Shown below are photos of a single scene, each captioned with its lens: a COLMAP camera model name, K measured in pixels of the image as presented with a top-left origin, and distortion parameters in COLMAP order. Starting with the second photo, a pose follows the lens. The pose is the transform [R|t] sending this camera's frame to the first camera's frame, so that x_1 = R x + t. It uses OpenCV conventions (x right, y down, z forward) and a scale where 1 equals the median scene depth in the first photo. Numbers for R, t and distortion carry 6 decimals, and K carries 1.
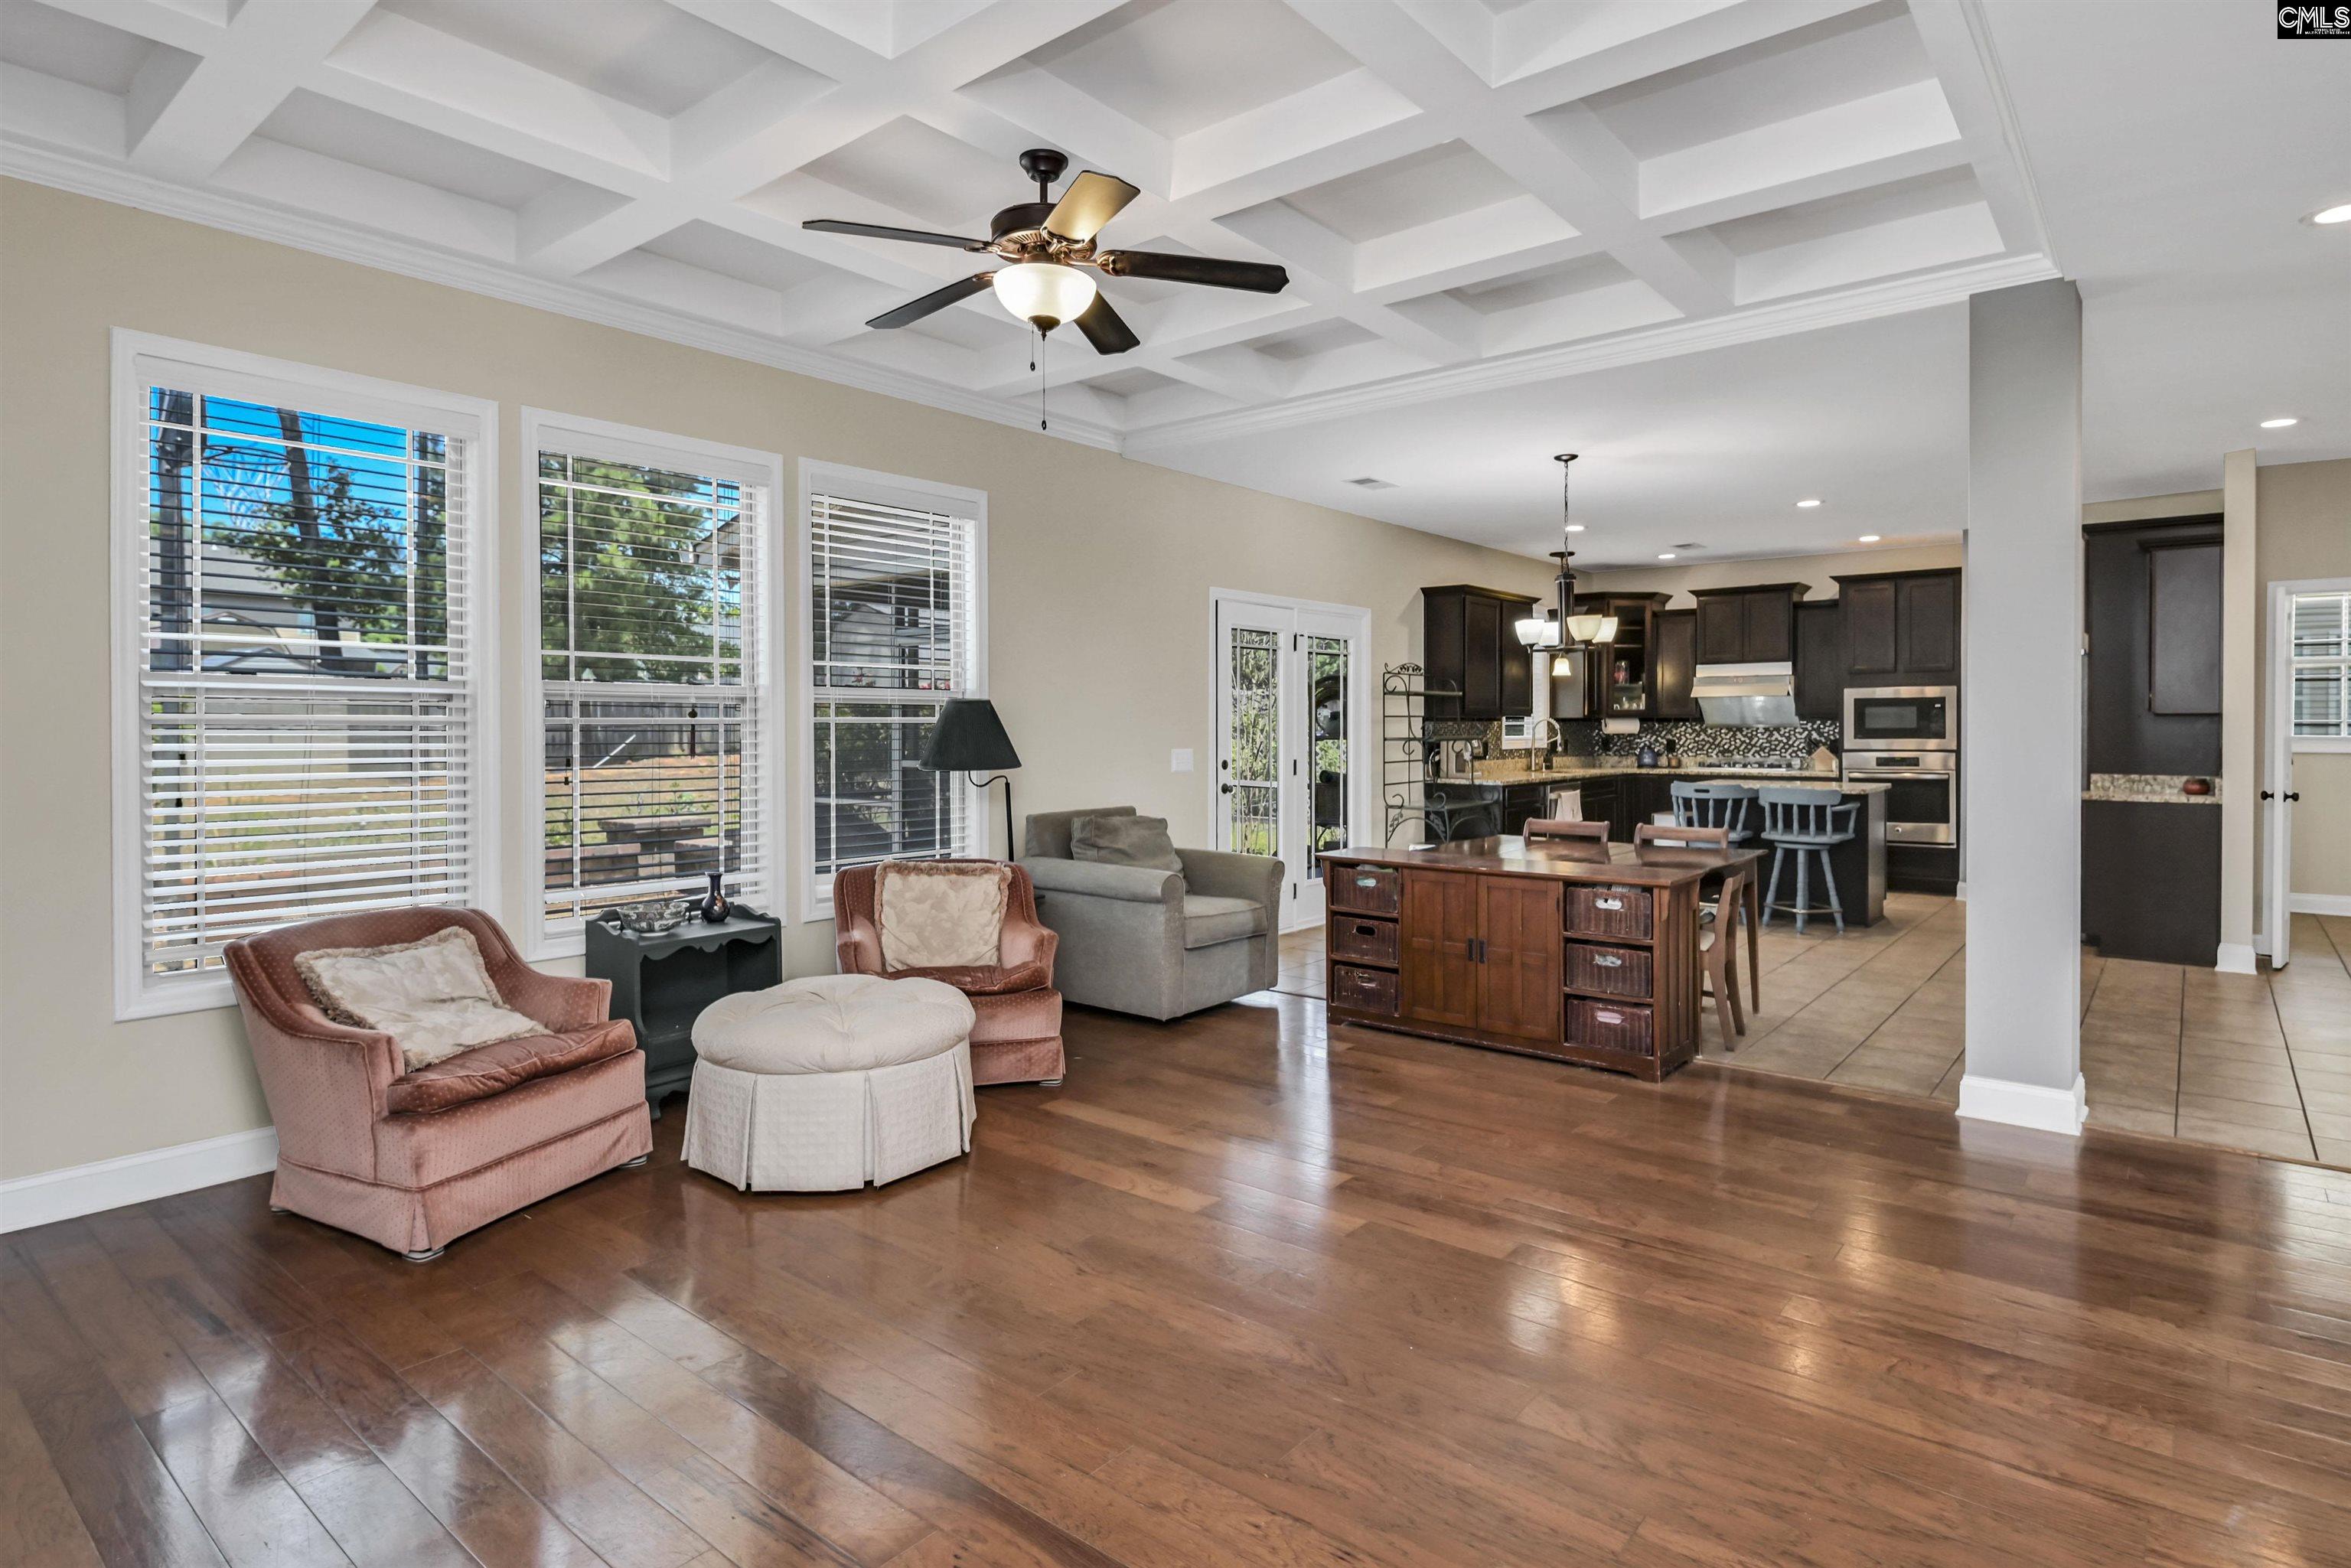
lens RADIAL K [[1239.6, 0, 1168.4], [0, 1239.6, 765.6], [0, 0, 1]] dist [-0.036571, -0.001353]
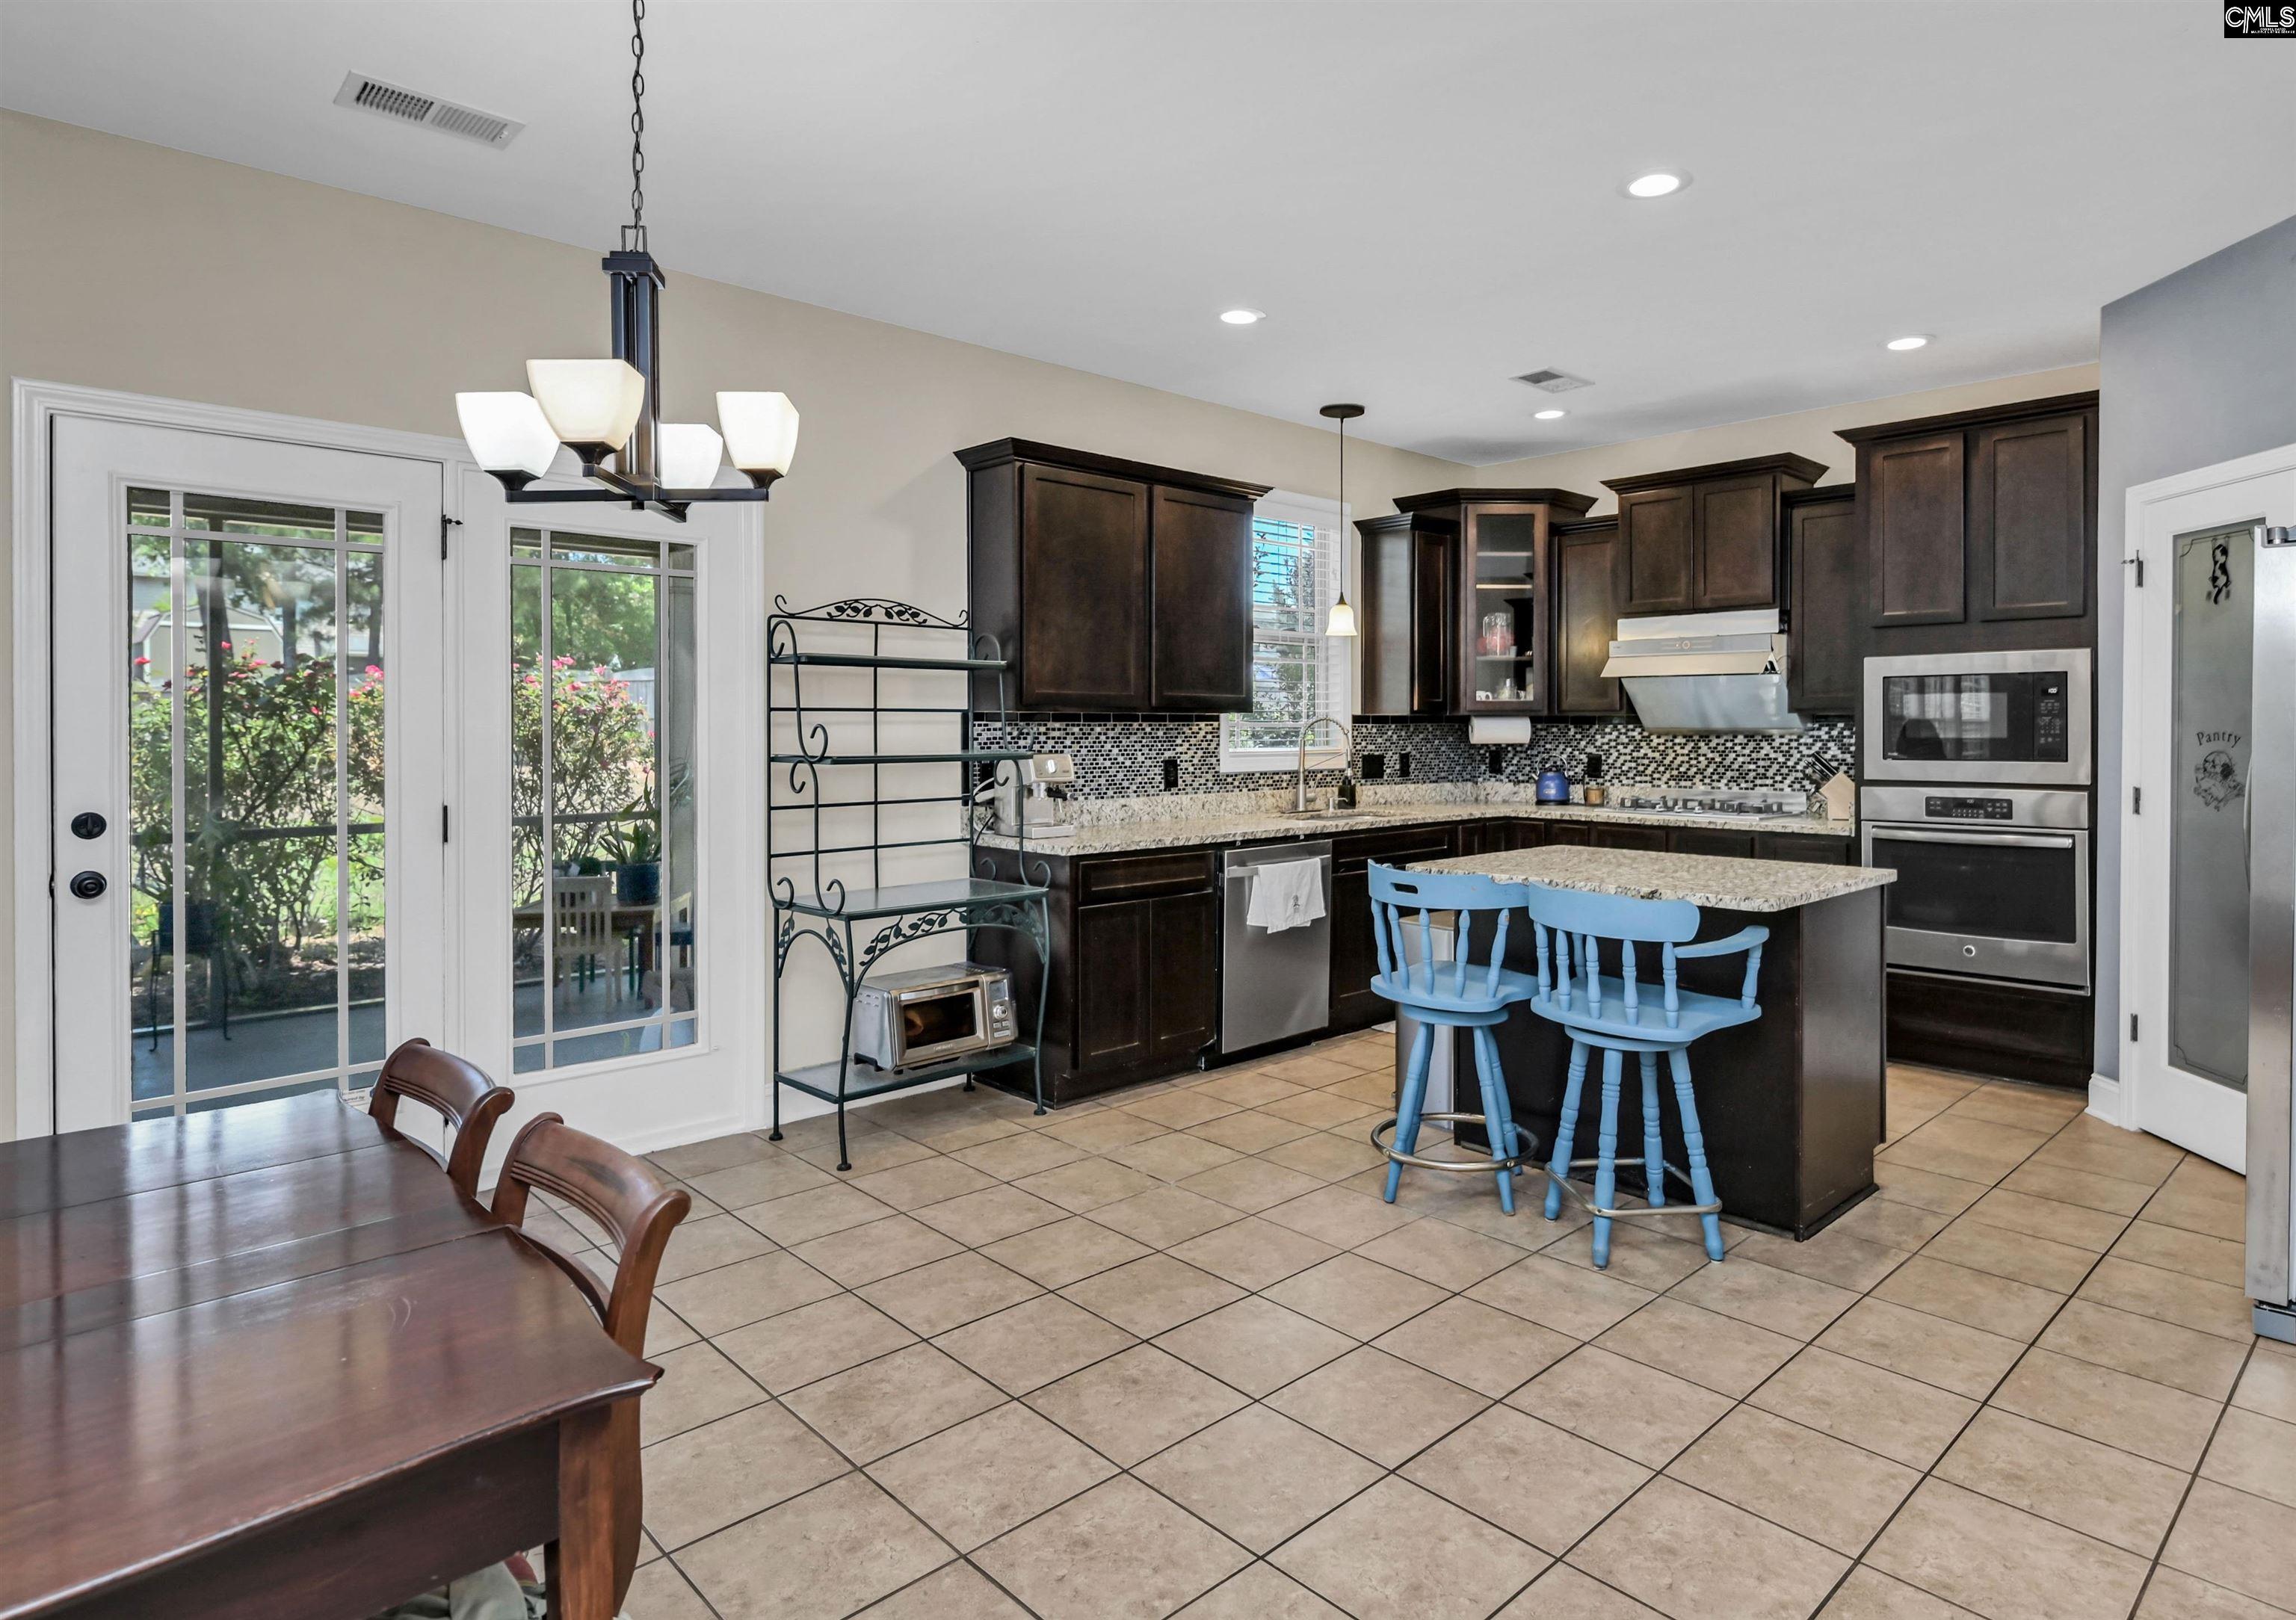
lens RADIAL K [[1378.0, 0, 1253.8], [0, 1378.0, 727.1], [0, 0, 1]] dist [-0.008117, -0.001560]
pose [[0.998654, 0.005351, -0.051598, 0.339547], [-0.006863, 0.999551, -0.029174, -0.017042], [0.051419, 0.029489, 0.998242, 0.440667]]
